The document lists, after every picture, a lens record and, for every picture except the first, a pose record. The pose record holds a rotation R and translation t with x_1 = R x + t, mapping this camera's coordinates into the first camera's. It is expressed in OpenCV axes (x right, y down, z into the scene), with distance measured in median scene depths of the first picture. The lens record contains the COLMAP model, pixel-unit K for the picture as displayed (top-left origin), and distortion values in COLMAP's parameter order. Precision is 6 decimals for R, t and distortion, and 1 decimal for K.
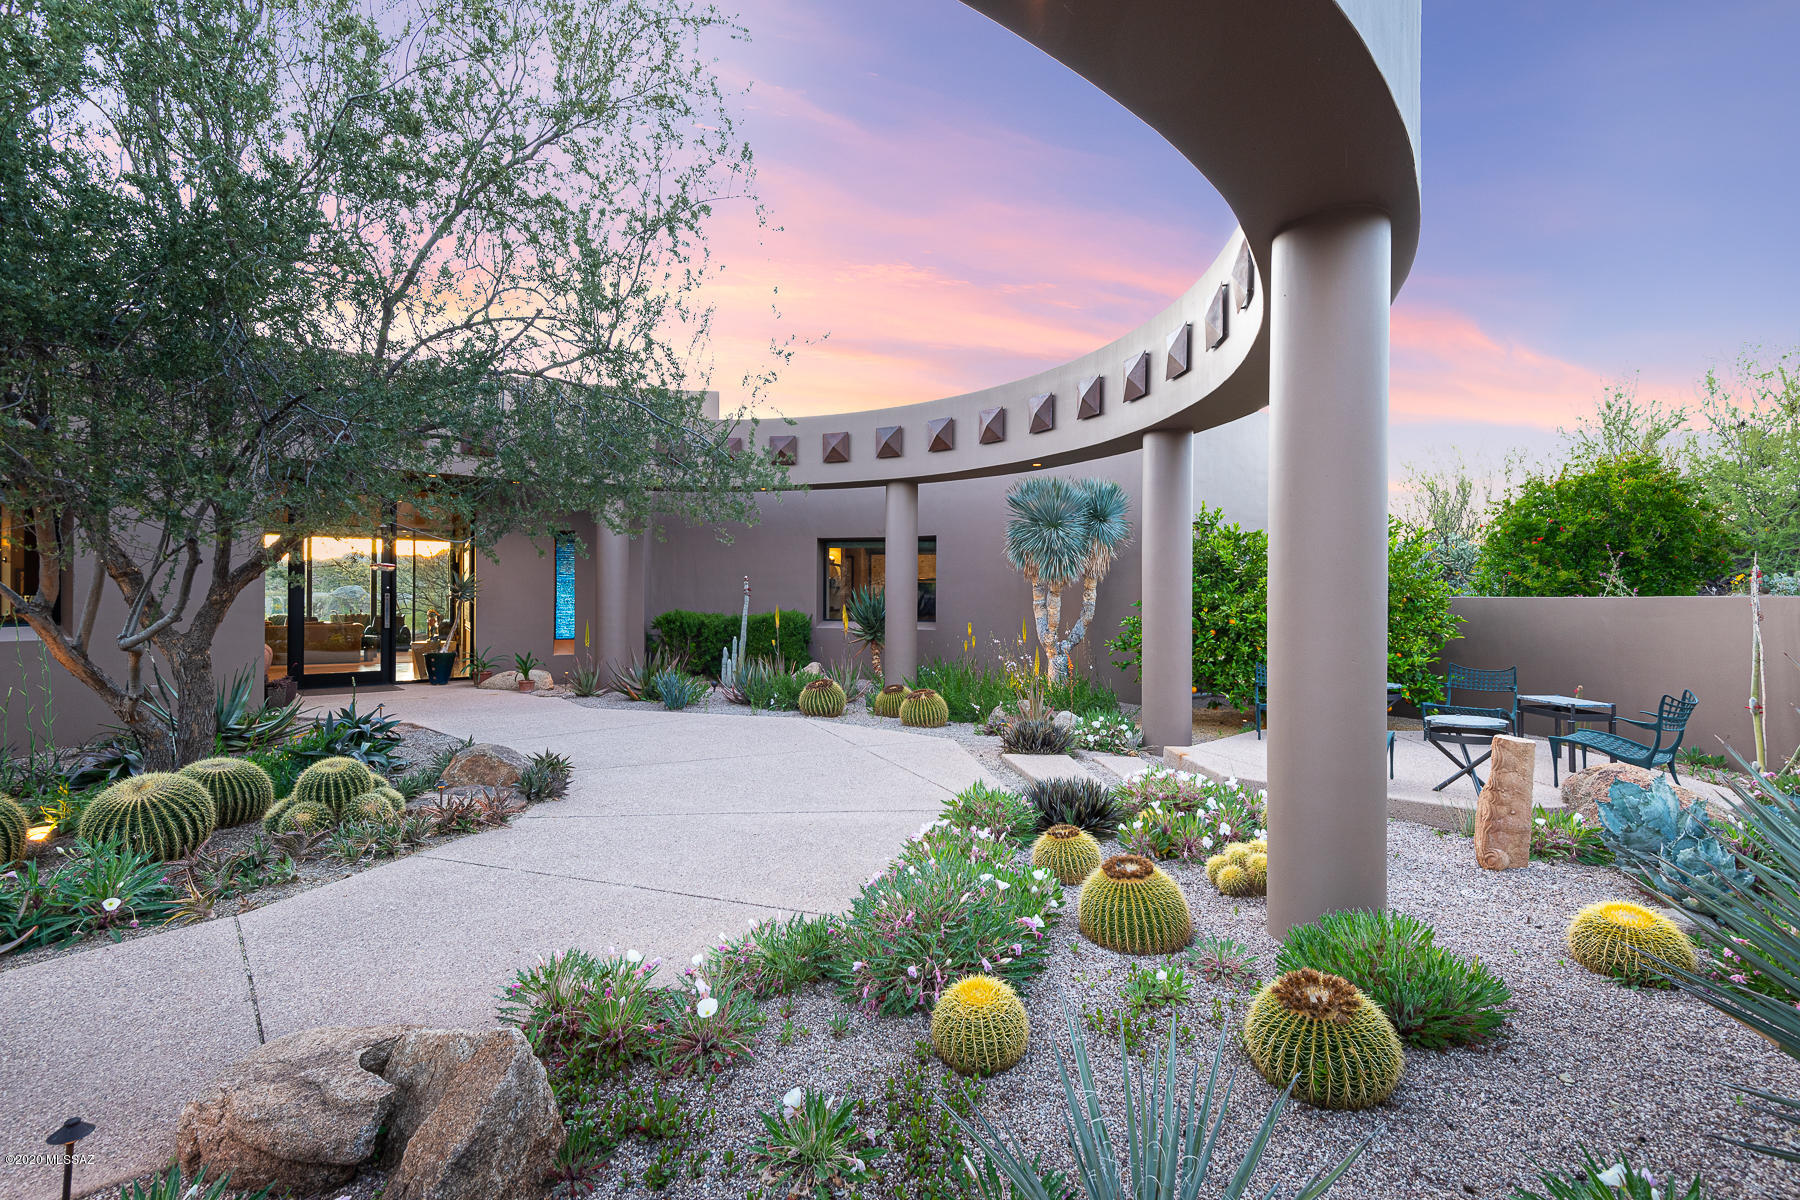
lens RADIAL K [[832.9, 0, 913.7], [0, 832.9, 598.8], [0, 0, 1]] dist [0.000077, -0.000458]
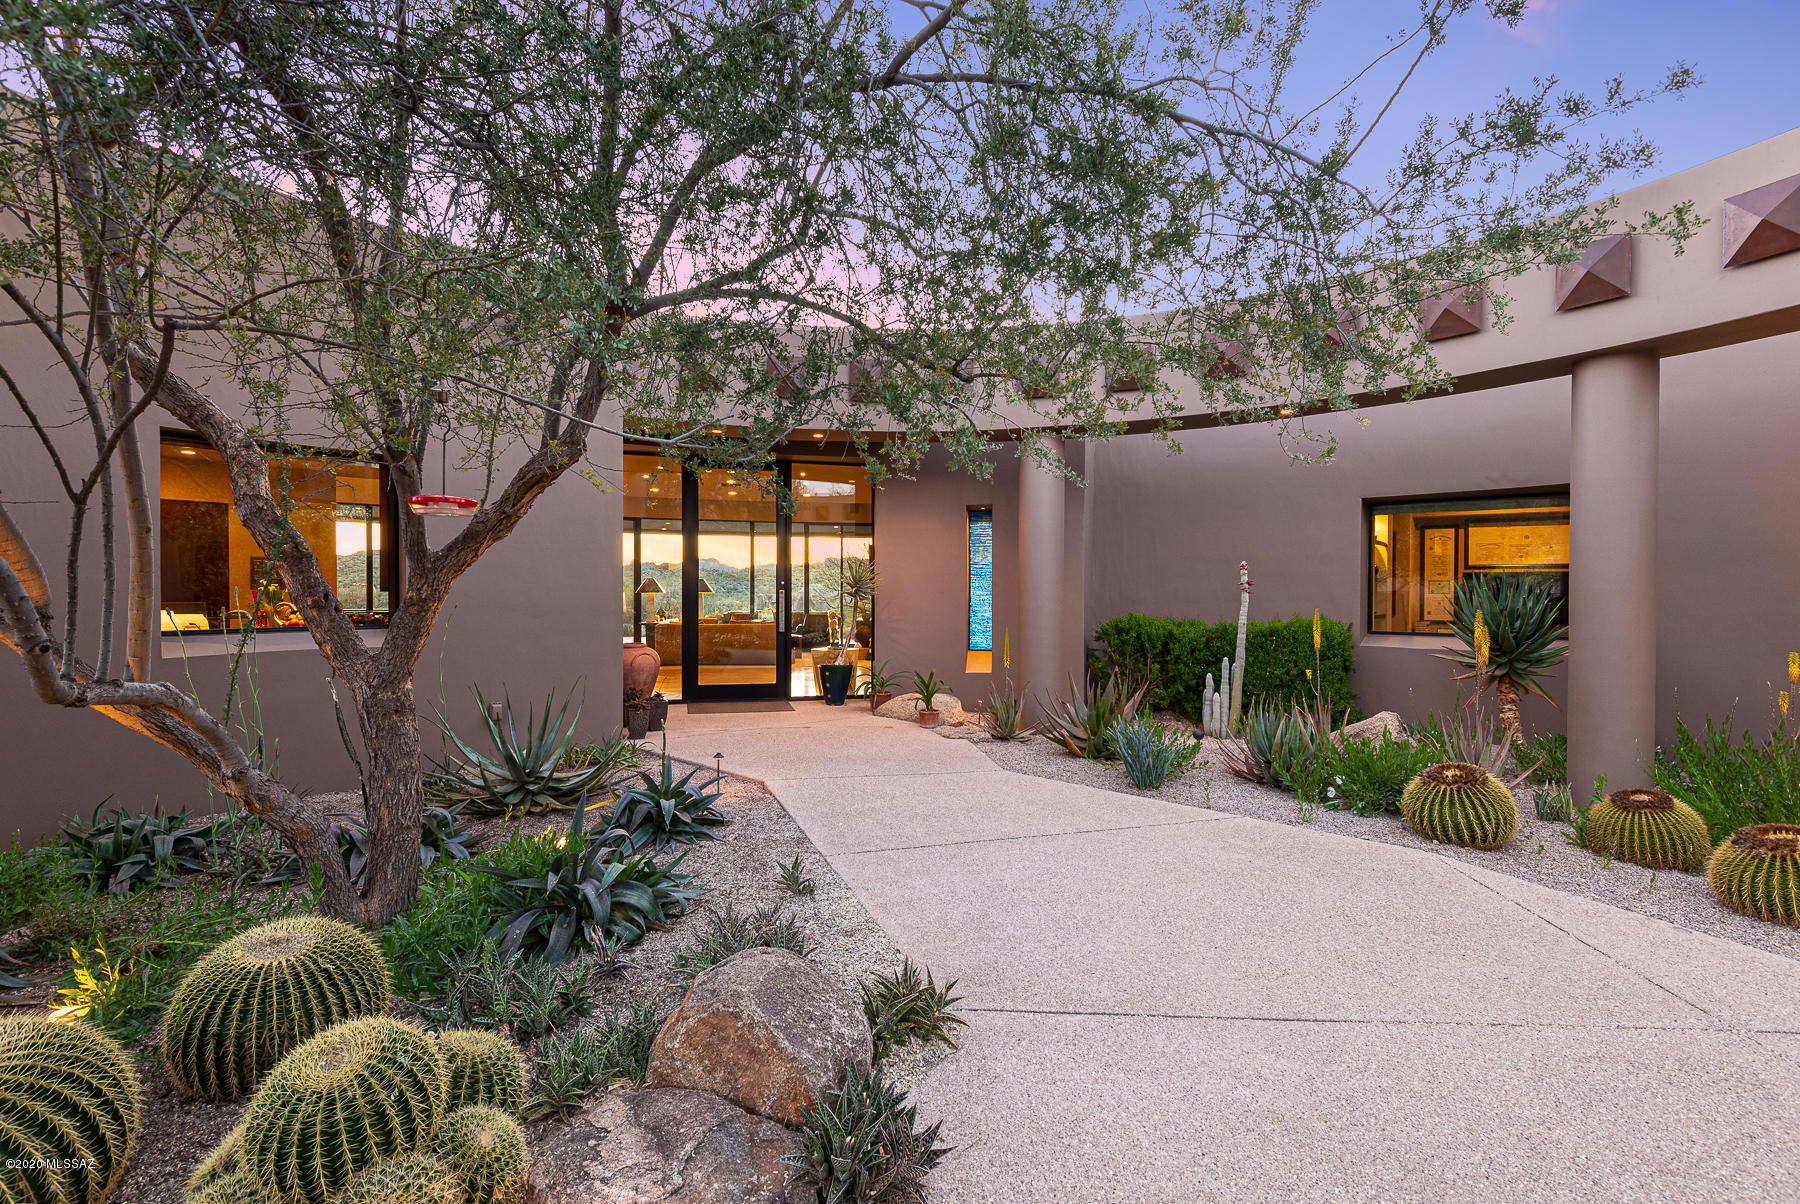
lens RADIAL K [[832.9, 0, 905.3], [0, 832.9, 598.7], [0, 0, 1]] dist [0.000077, -0.000458]
pose [[0.877380, 0.001969, -0.479792, -0.128852], [-0.001482, 0.999998, 0.001395, 0.000057], [0.479794, -0.000513, 0.877381, 0.337739]]
